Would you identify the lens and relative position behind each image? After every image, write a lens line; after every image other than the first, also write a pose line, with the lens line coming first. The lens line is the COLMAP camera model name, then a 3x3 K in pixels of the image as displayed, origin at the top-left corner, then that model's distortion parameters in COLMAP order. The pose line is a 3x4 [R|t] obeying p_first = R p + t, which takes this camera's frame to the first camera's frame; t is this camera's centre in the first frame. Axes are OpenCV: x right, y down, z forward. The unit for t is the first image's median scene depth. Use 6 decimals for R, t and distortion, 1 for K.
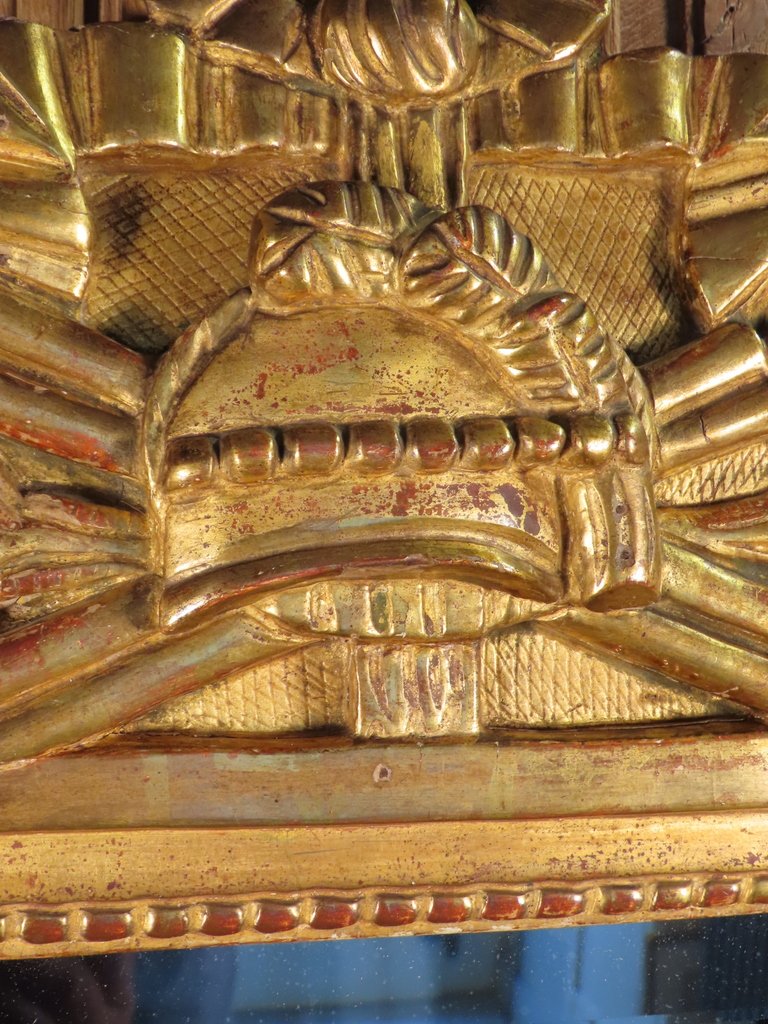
lens RADIAL K [[1830.1, 0, 398.5], [0, 1830.1, 537.6], [0, 0, 1]] dist [-0.072332, 0.000000]
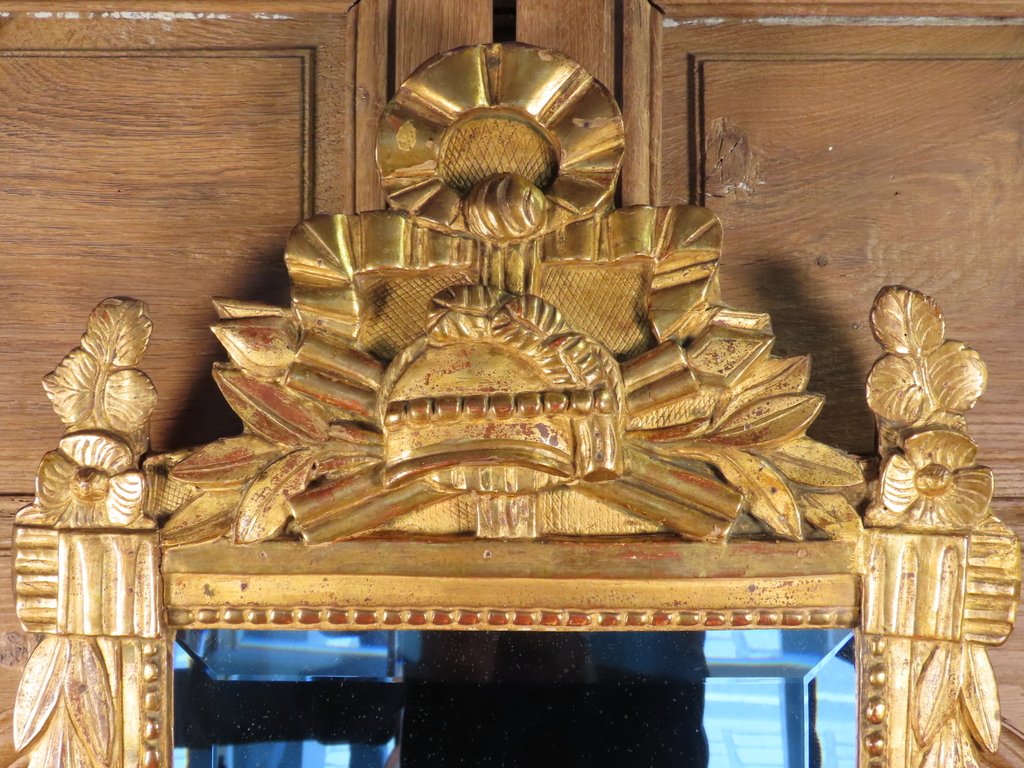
lens RADIAL K [[1391.2, 0, 519.1], [0, 1391.2, 360.3], [0, 0, 1]] dist [-0.029084, 0.000000]
pose [[0.965486, 0.003517, -0.260432, 0.455901], [-0.003694, 0.999993, -0.000192, -0.101565], [0.260430, 0.001147, 0.965492, -0.588425]]
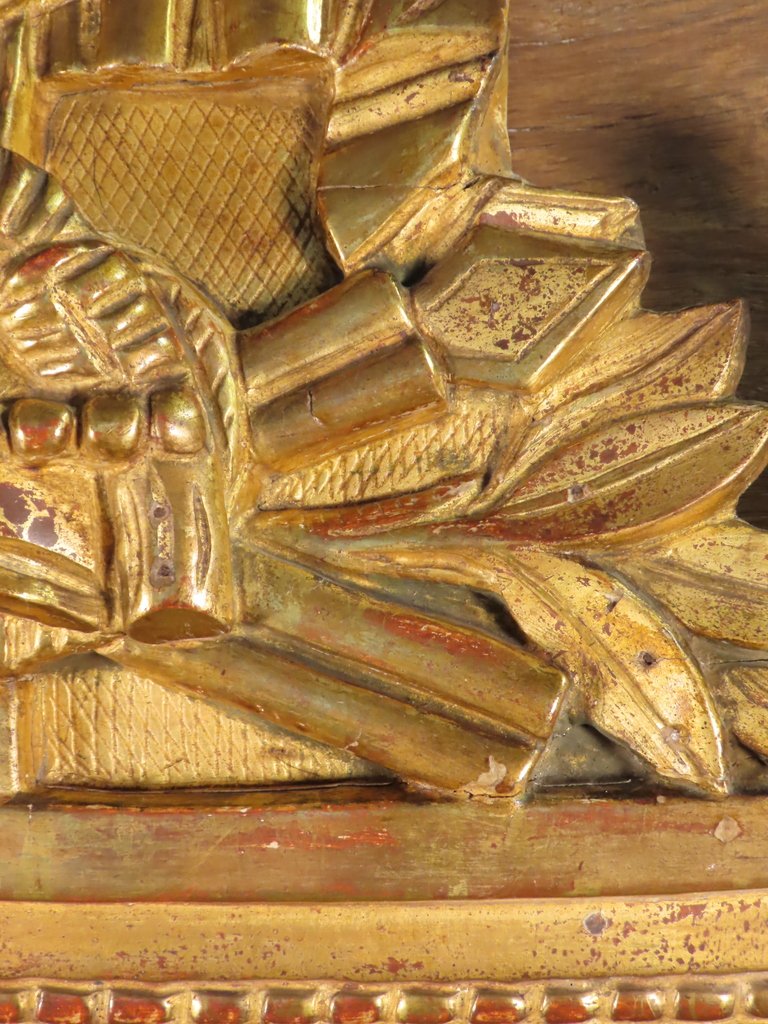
lens RADIAL K [[1830.1, 0, 408.6], [0, 1830.1, 538.6], [0, 0, 1]] dist [-0.072332, 0.000000]
pose [[0.958328, -0.012682, -0.285390, 0.447658], [0.010177, 0.999896, -0.010257, 0.004849], [0.285490, 0.006925, 0.958357, 0.281850]]
